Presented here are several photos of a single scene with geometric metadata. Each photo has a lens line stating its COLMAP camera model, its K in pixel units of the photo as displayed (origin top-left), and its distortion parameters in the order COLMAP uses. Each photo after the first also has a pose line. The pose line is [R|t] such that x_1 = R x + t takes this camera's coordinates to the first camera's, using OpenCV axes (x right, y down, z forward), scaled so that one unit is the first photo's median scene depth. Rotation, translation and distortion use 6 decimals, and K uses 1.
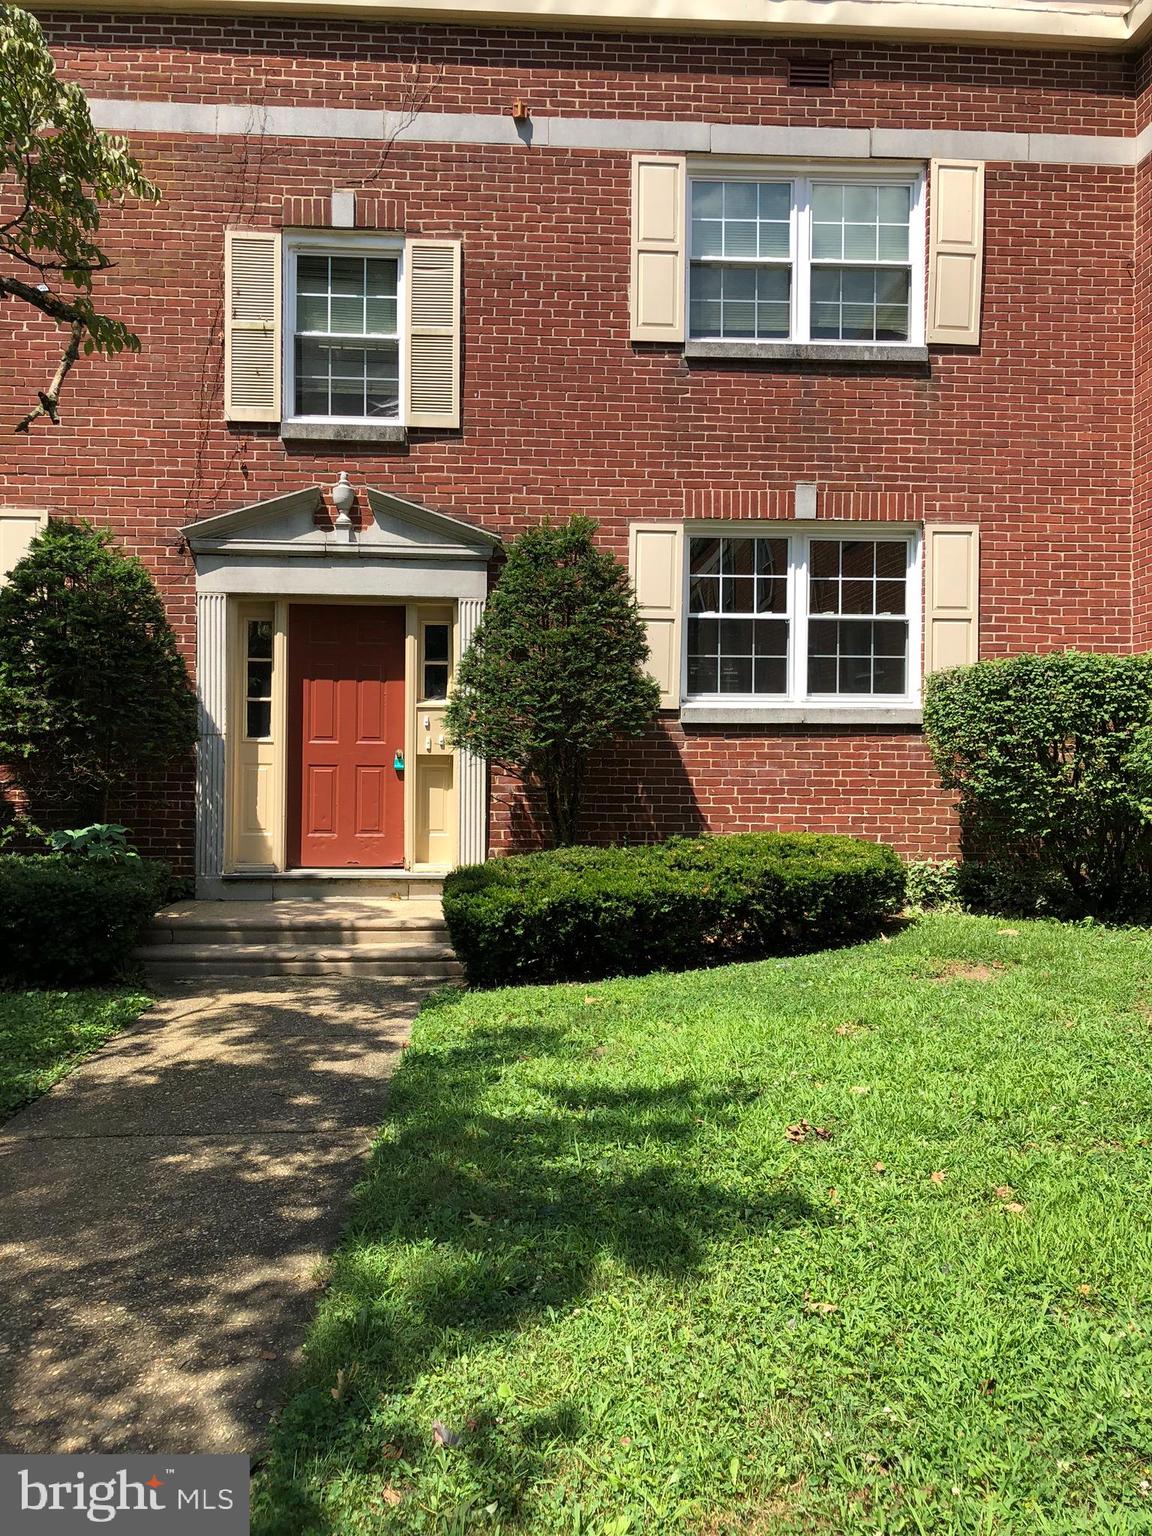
lens RADIAL K [[1249.2, 0, 574.9], [0, 1249.2, 767.5], [0, 0, 1]] dist [-0.007319, -0.000419]
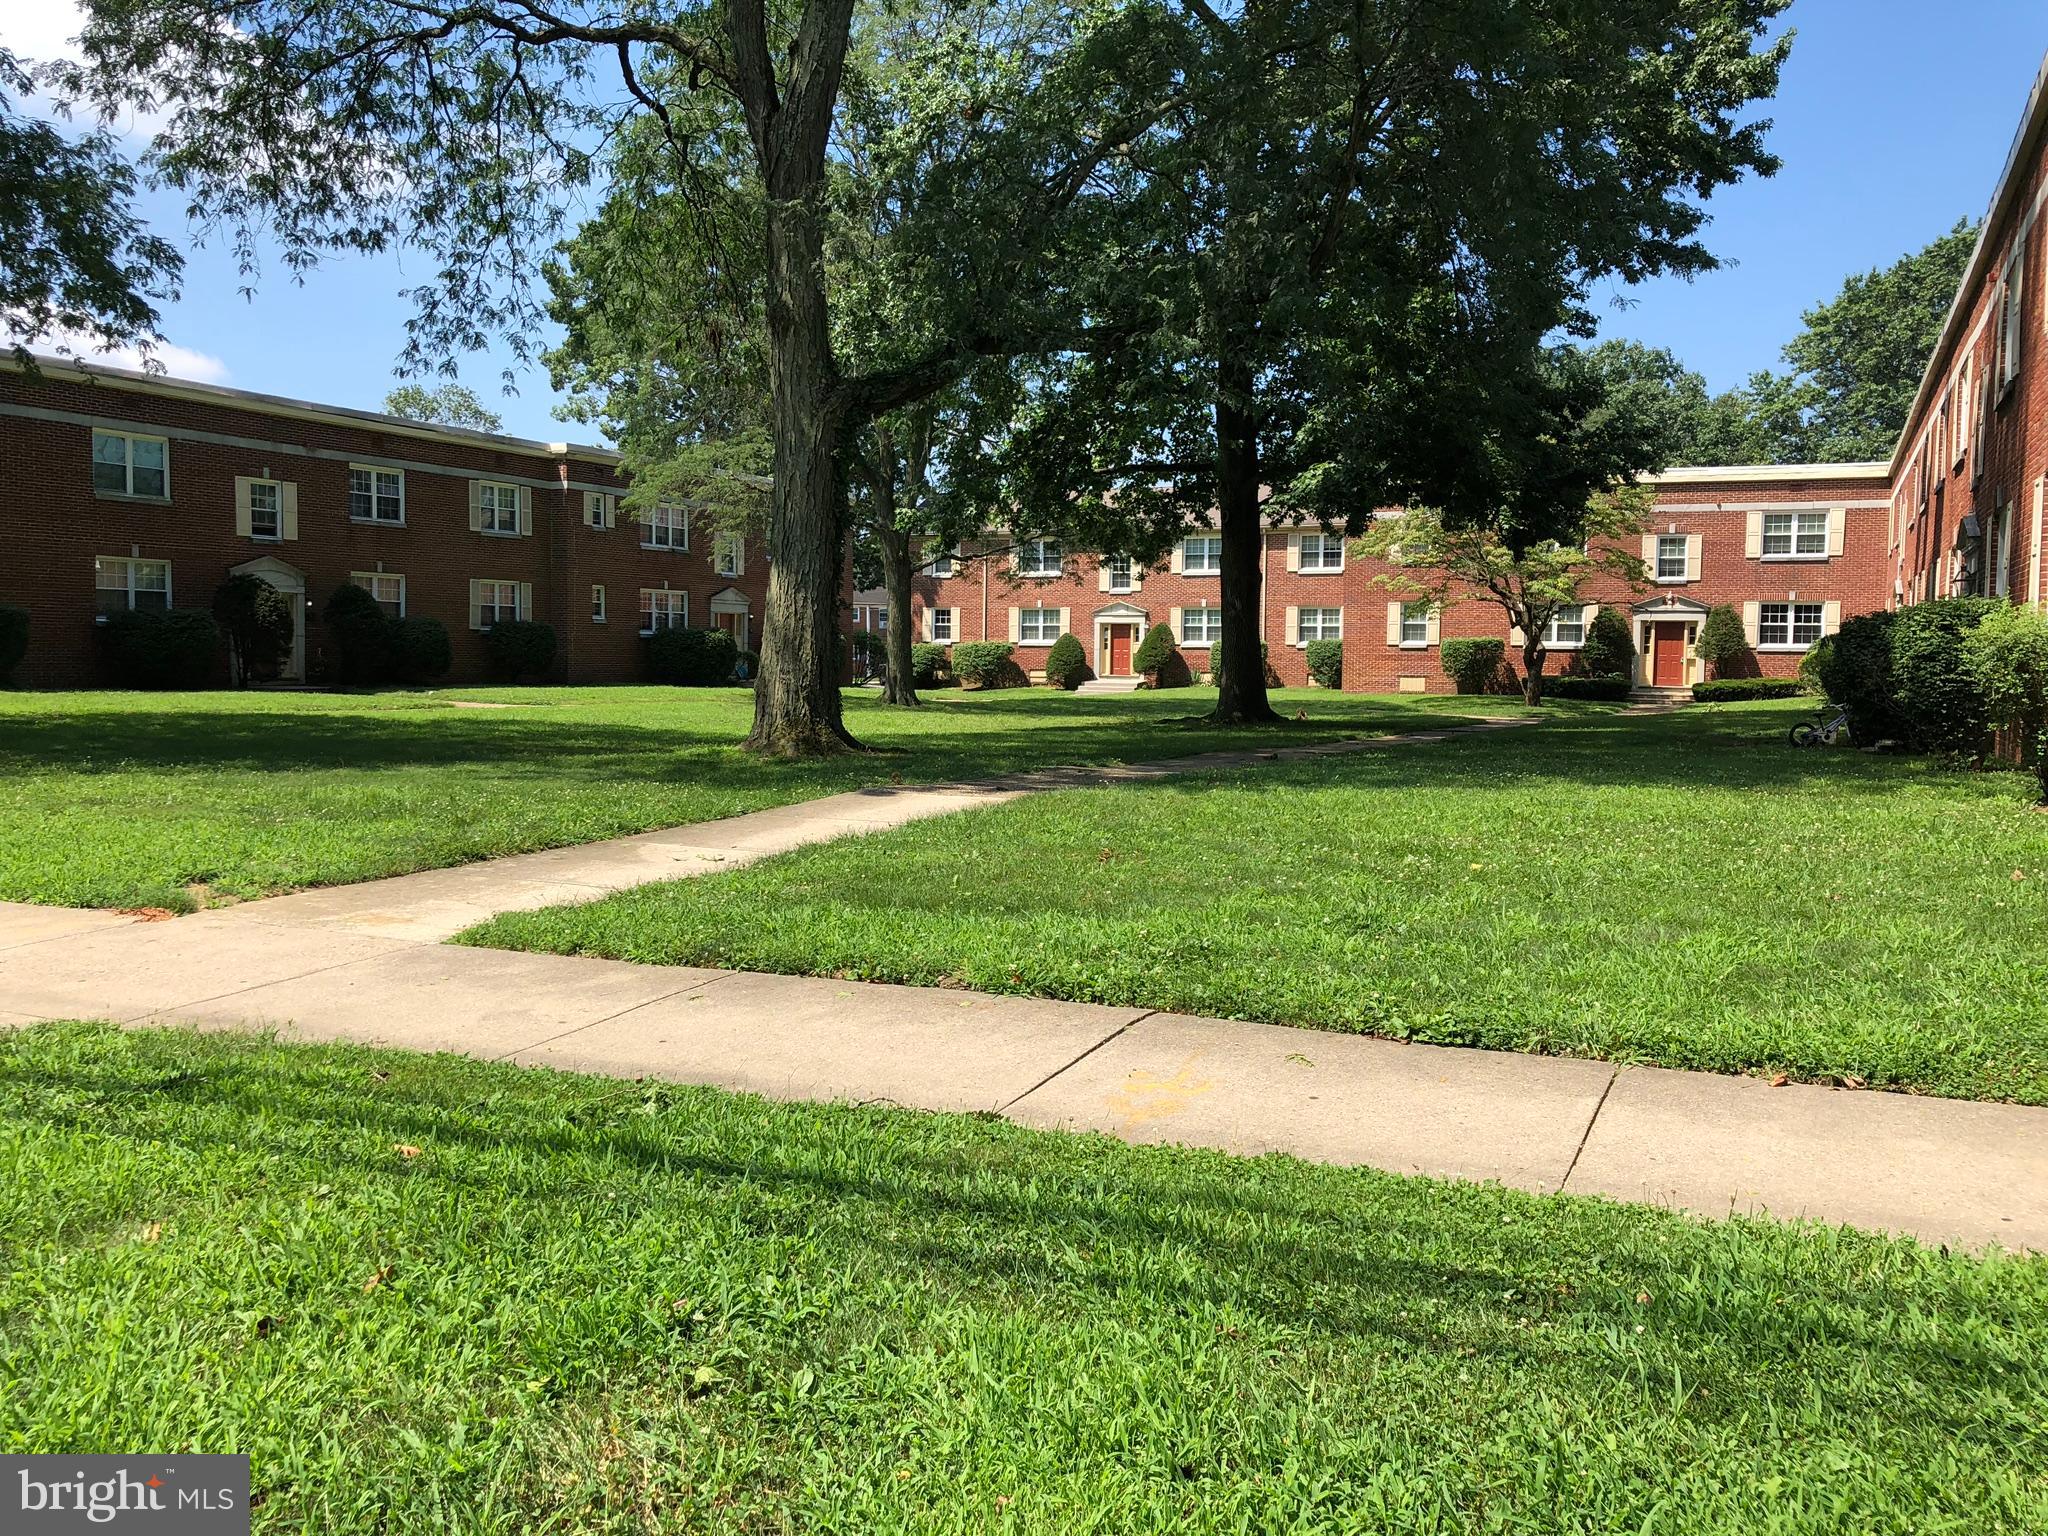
lens RADIAL K [[1665.6, 0, 1021.4], [0, 1665.6, 760.1], [0, 0, 1]] dist [-0.007319, -0.000419]
pose [[0.883485, 0.034376, -0.467196, 0.513521], [-0.010251, 0.998484, 0.054084, 0.050494], [0.468347, -0.042993, 0.882498, -4.921096]]
